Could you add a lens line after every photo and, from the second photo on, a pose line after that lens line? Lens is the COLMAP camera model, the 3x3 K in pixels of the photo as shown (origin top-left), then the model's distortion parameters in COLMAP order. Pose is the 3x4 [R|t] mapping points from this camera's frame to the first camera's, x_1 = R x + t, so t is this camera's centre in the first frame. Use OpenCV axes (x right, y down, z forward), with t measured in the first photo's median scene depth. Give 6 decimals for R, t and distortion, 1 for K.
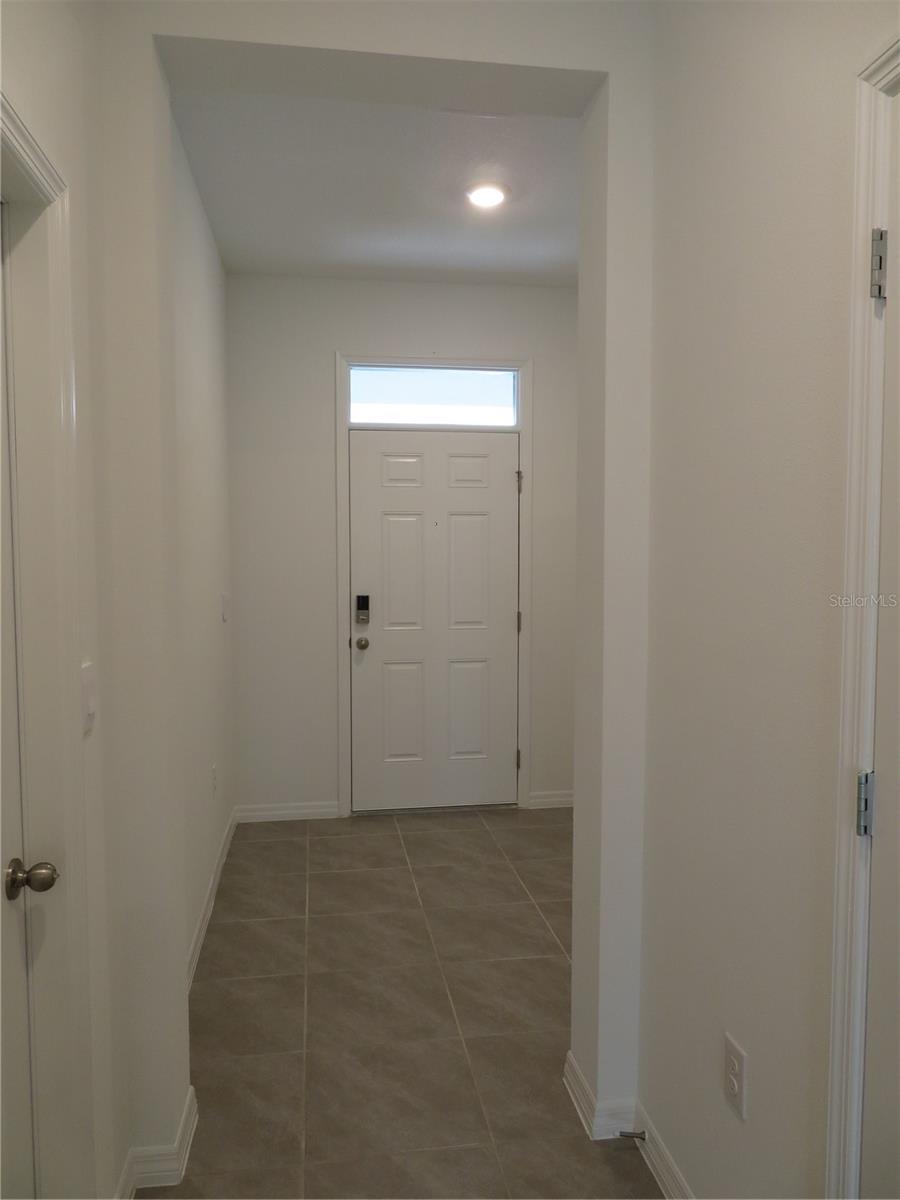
lens RADIAL K [[864.6, 0, 450.0], [0, 864.6, 600.0], [0, 0, 1]] dist [-0.001987, -0.001847]
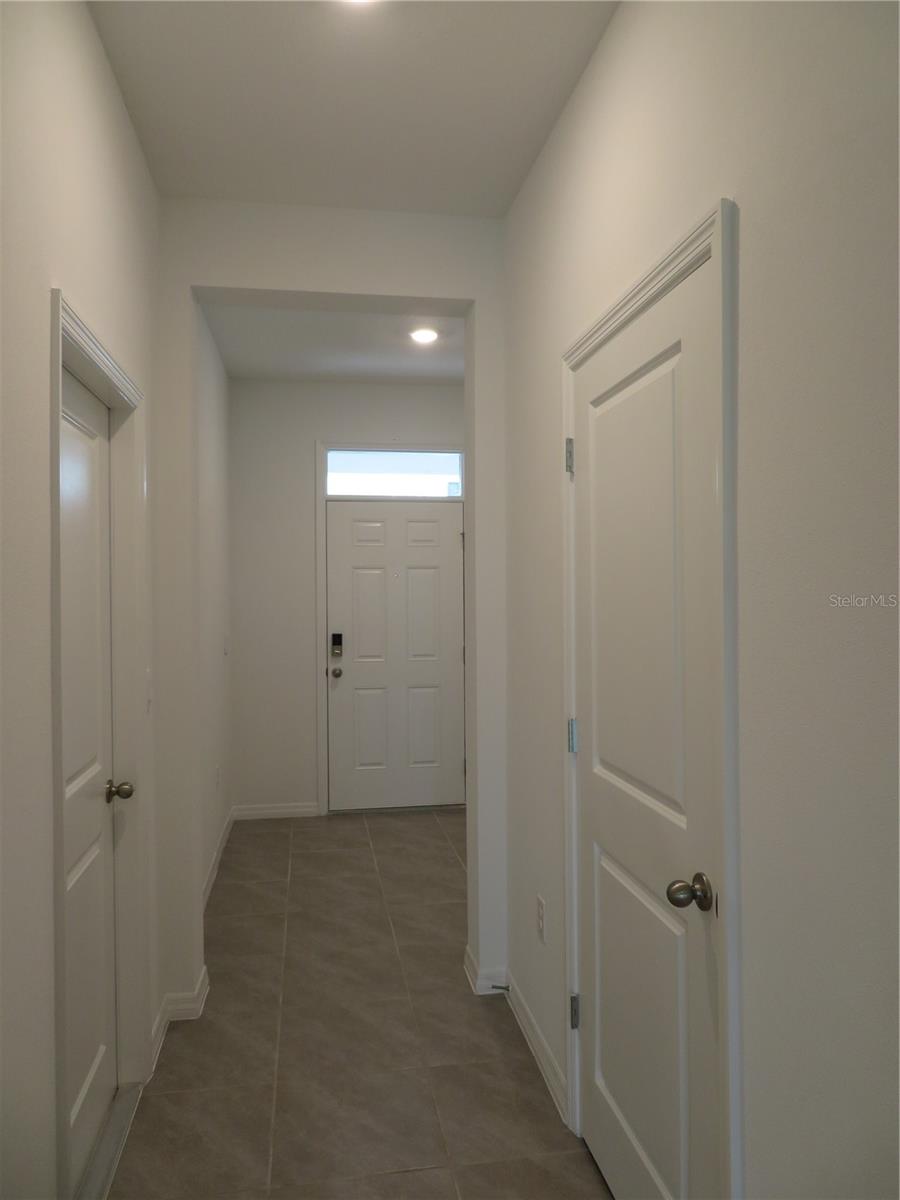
lens RADIAL K [[811.0, 0, 450.0], [0, 811.0, 600.0], [0, 0, 1]] dist [-0.020660, 0.001294]
pose [[0.999783, -0.004981, 0.020232, 0.051043], [0.006004, 0.998689, -0.050829, 0.009001], [-0.019952, 0.050939, 0.998502, -0.225386]]
